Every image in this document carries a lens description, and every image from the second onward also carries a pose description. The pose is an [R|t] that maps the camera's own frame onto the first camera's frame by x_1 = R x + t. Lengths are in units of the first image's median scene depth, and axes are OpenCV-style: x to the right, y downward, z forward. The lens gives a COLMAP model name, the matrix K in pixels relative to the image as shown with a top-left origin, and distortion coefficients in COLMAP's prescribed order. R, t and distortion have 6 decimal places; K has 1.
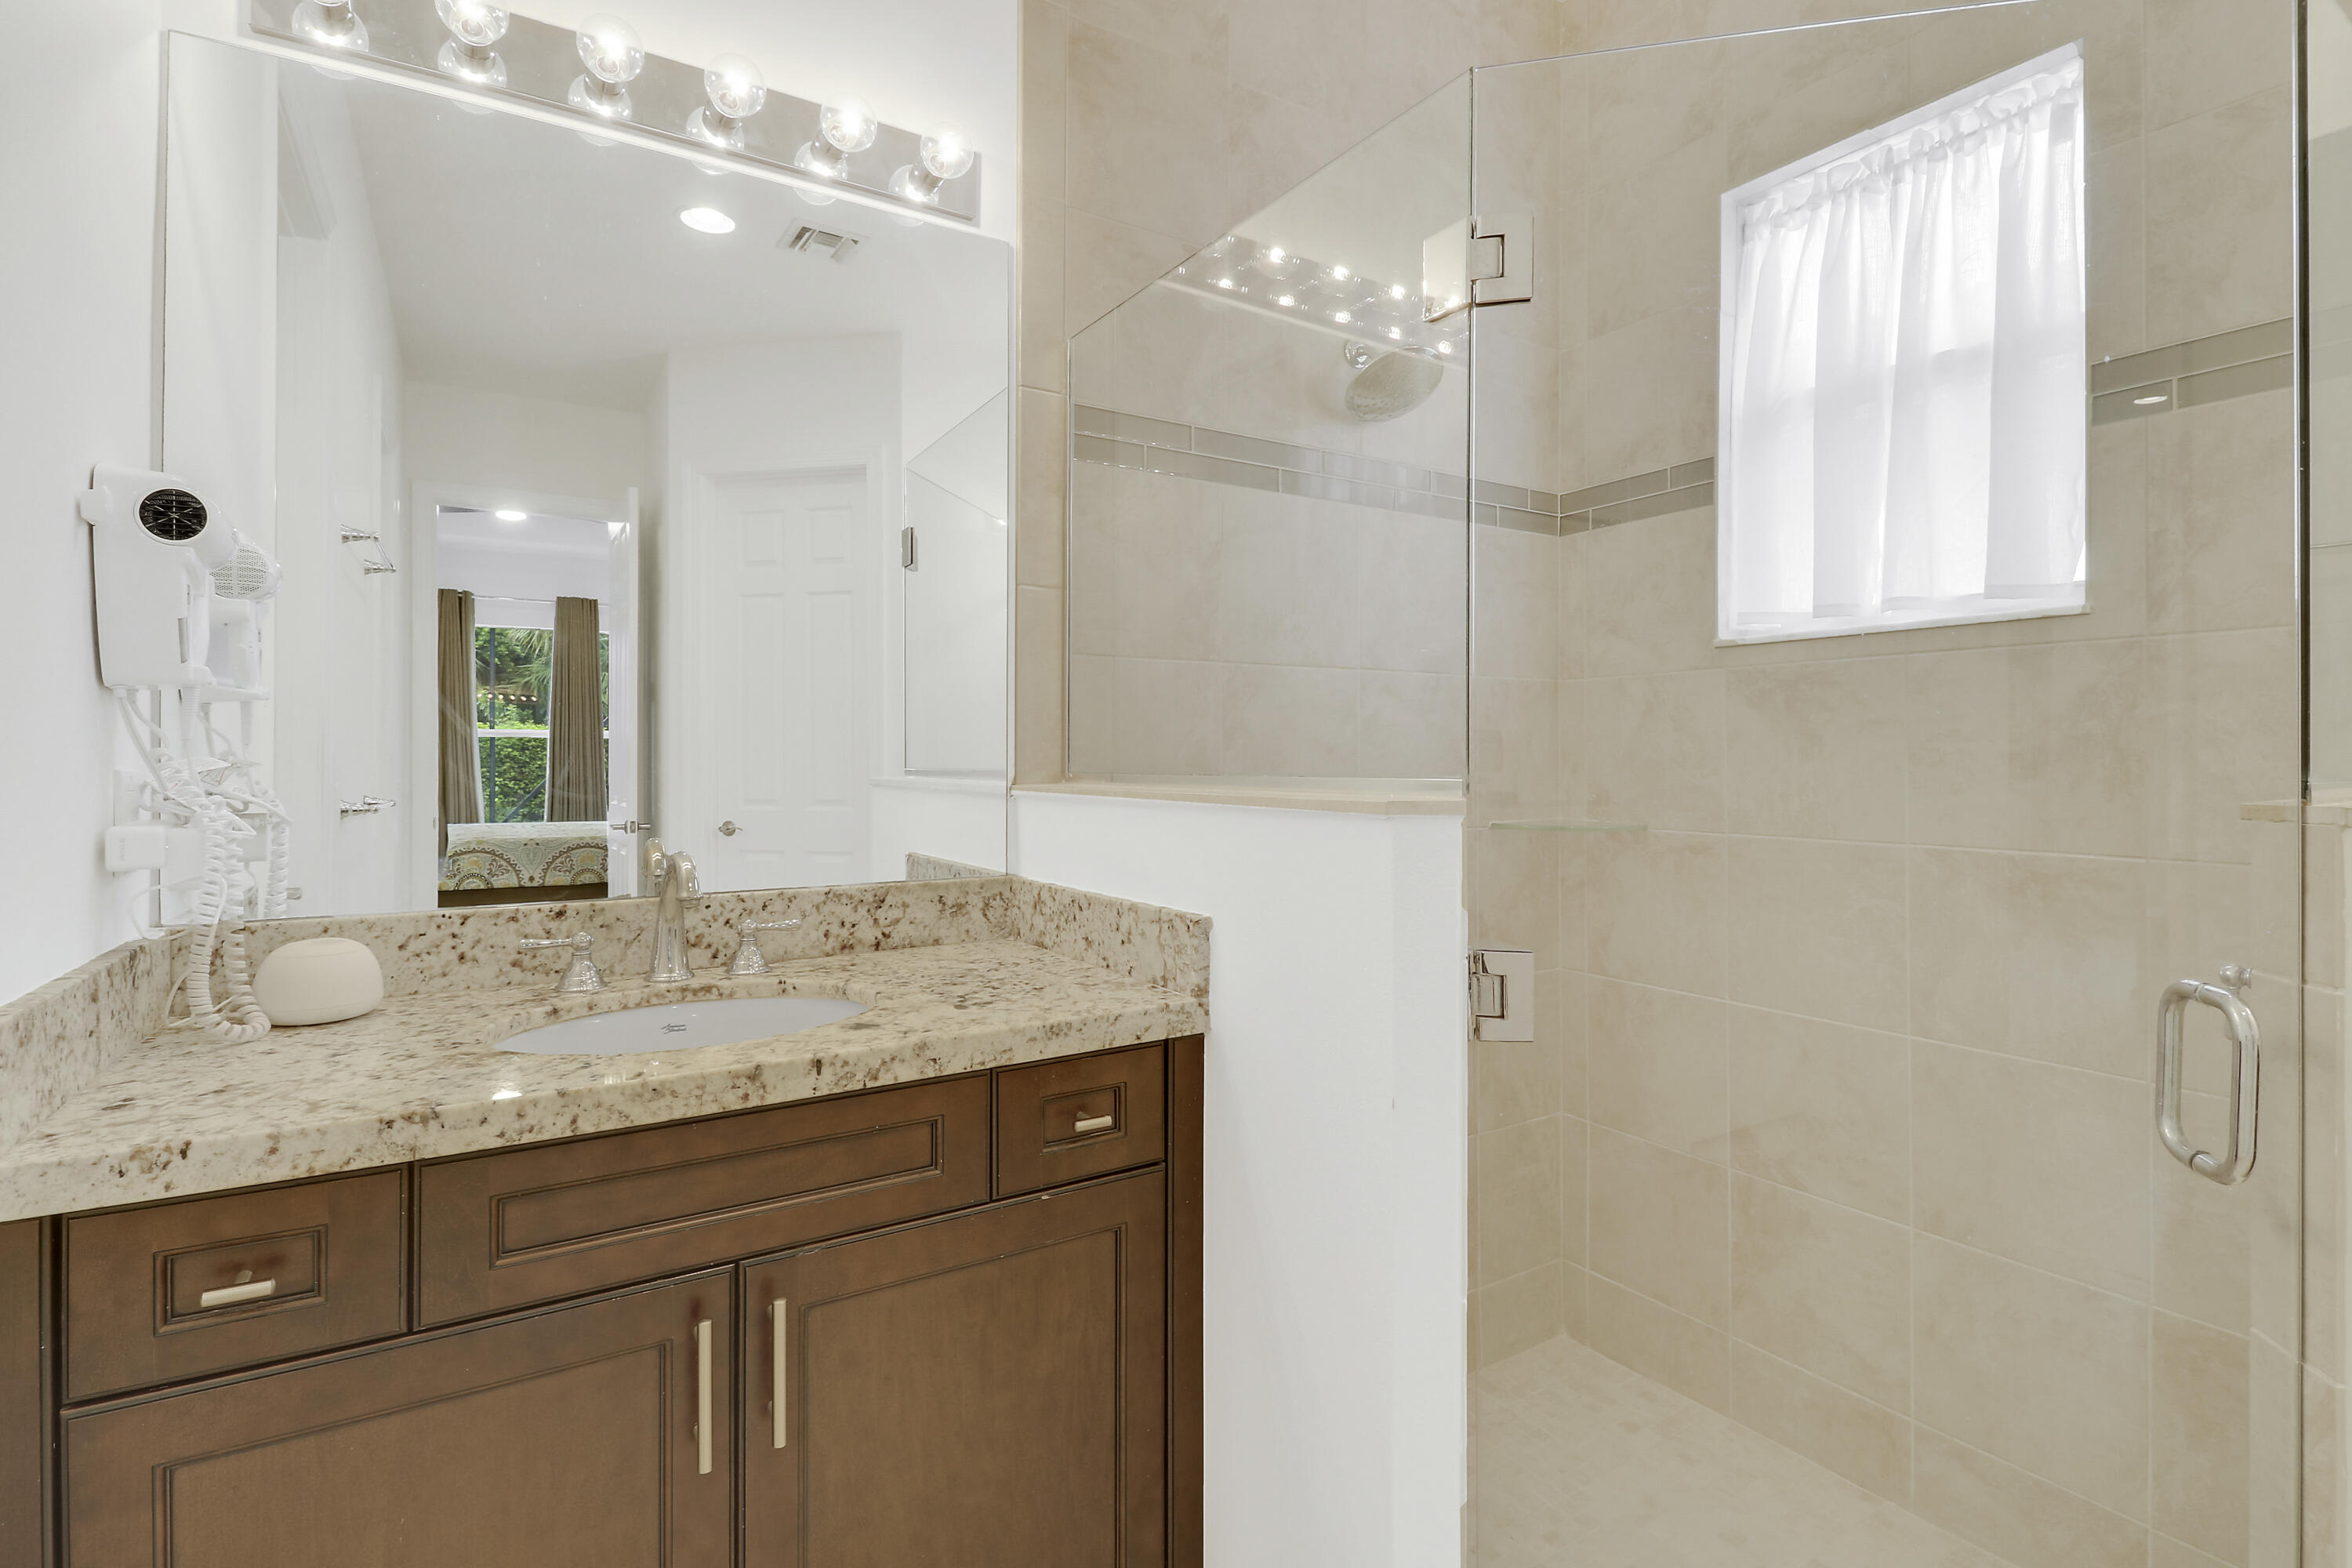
lens RADIAL K [[1082.7, 0, 1188.9], [0, 1082.7, 748.5], [0, 0, 1]] dist [-0.000788, -0.015819]
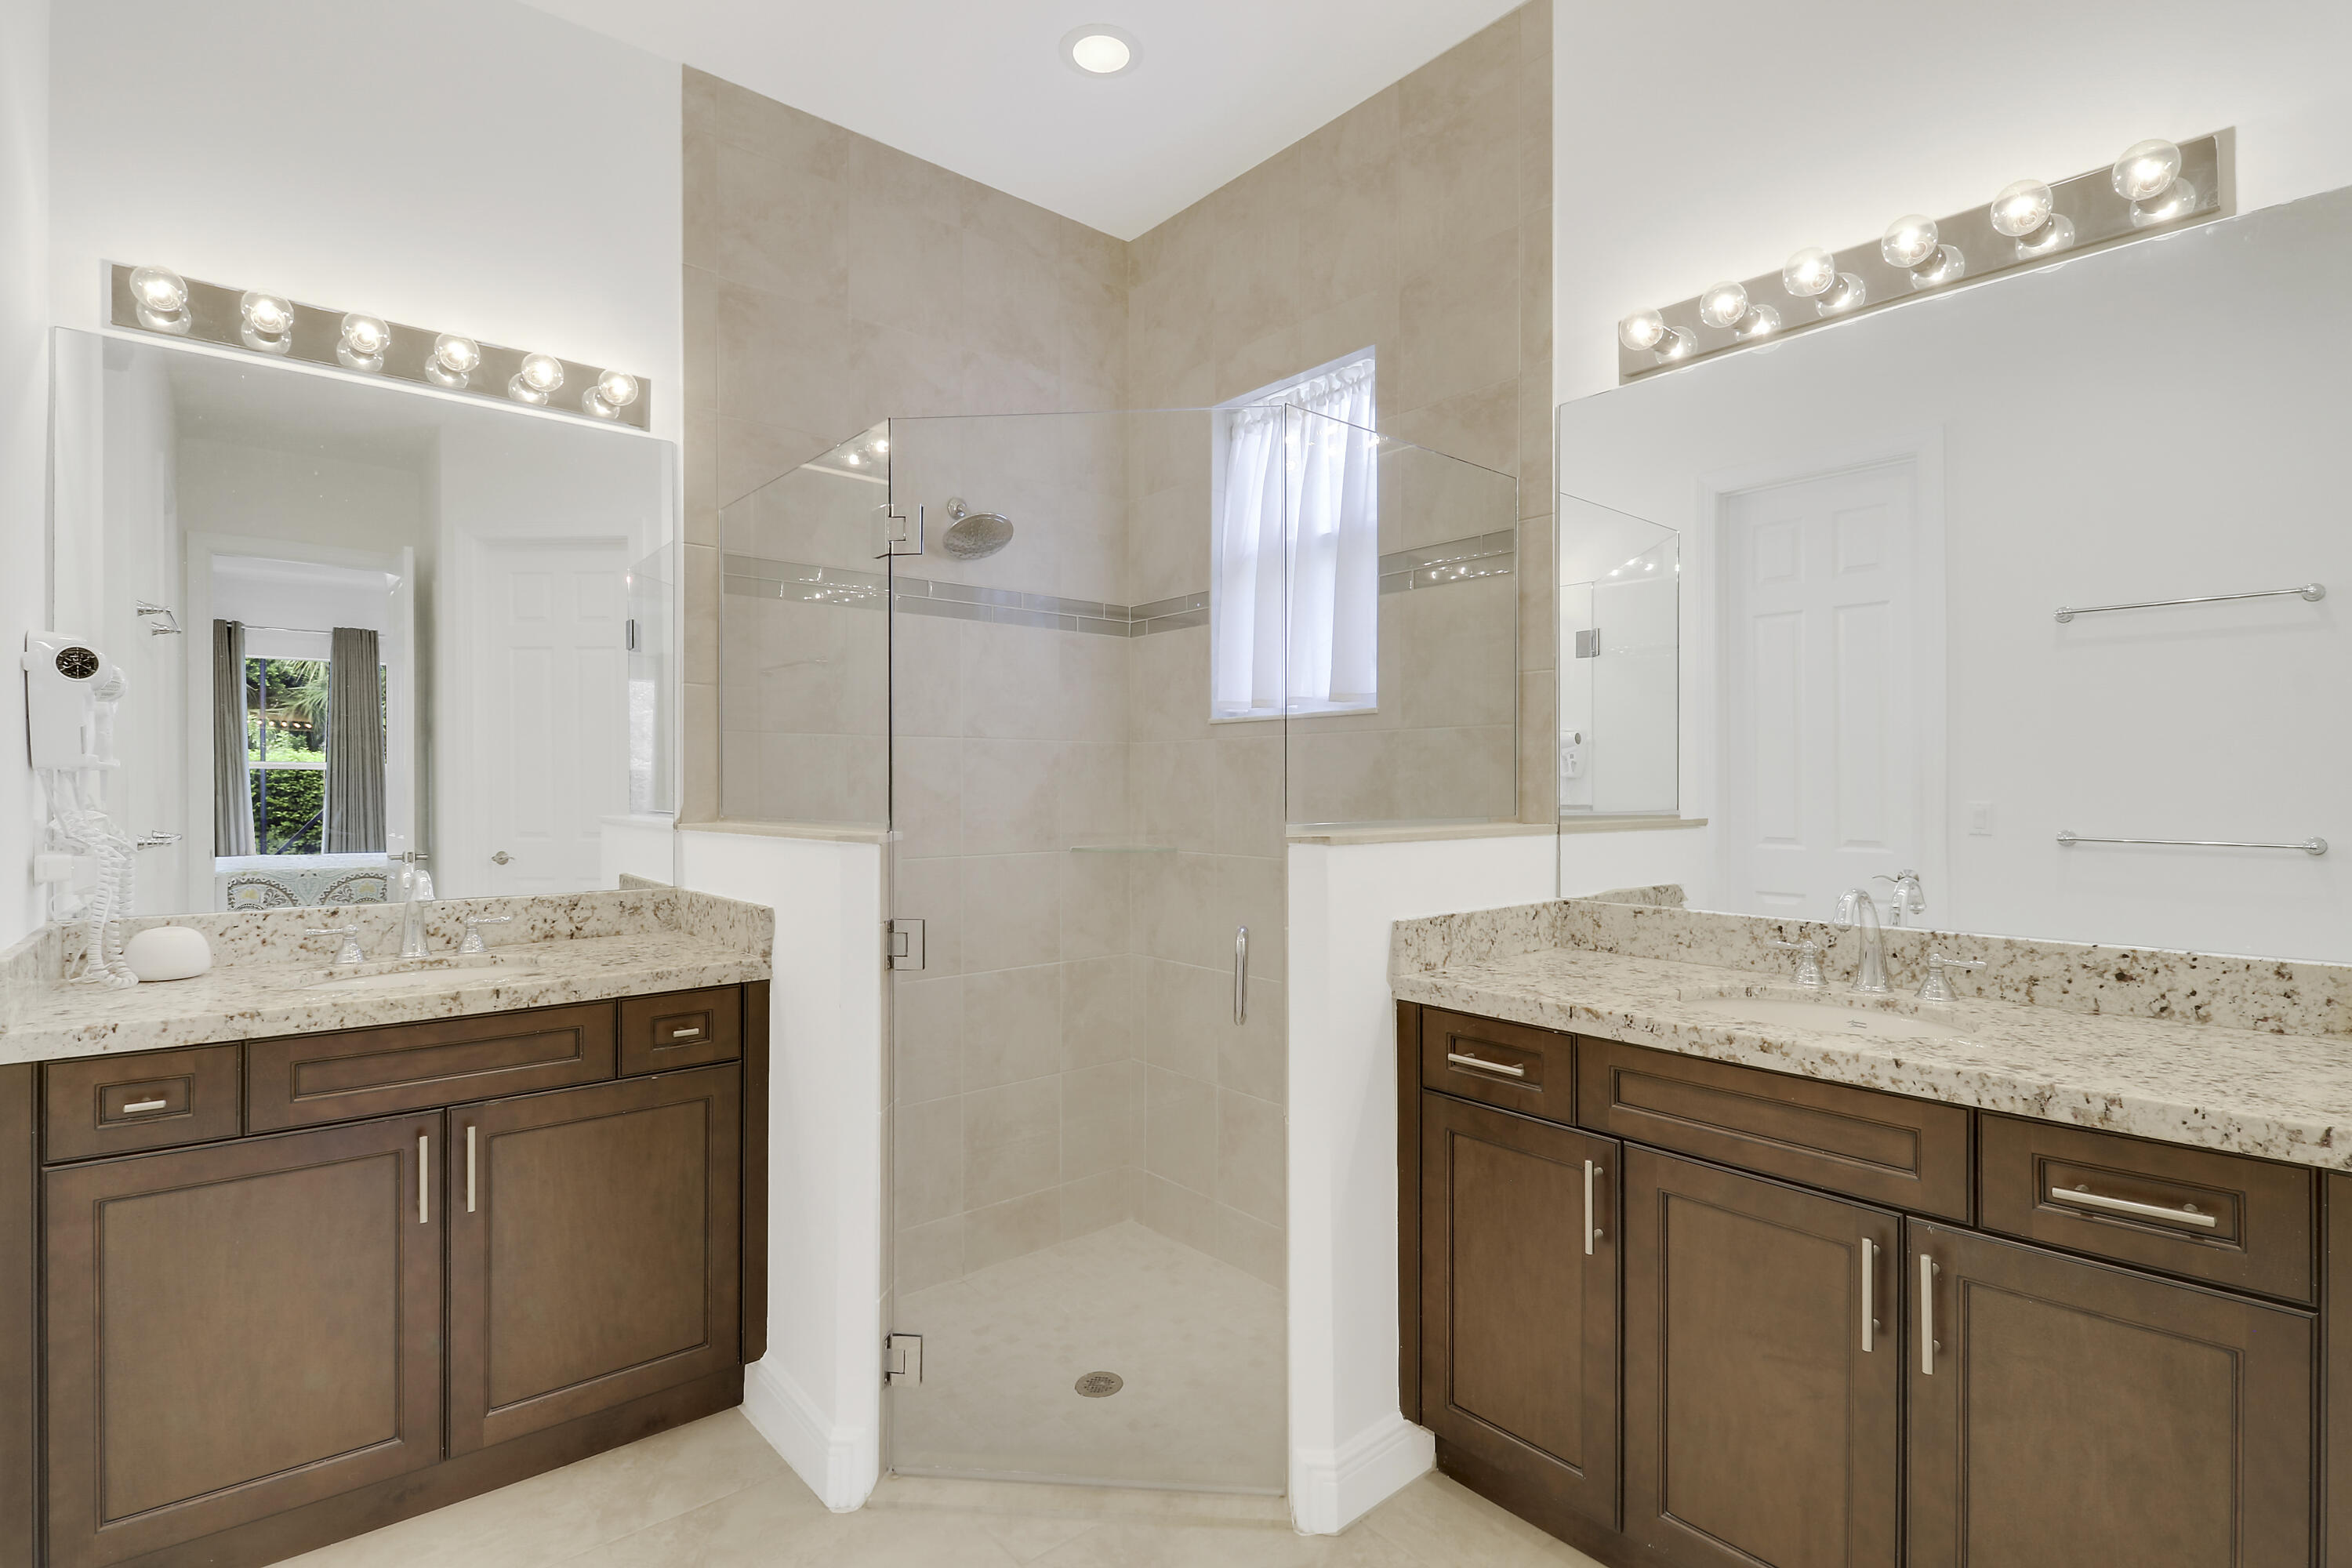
lens RADIAL K [[1105.1, 0, 1176.0], [0, 1105.1, 784.0], [0, 0, 1]] dist [0.003175, -0.015379]
pose [[0.992516, -0.000240, 0.122111, 0.401759], [-0.000858, 0.999960, 0.008937, -0.040959], [-0.122108, -0.008975, 0.992476, -0.675894]]
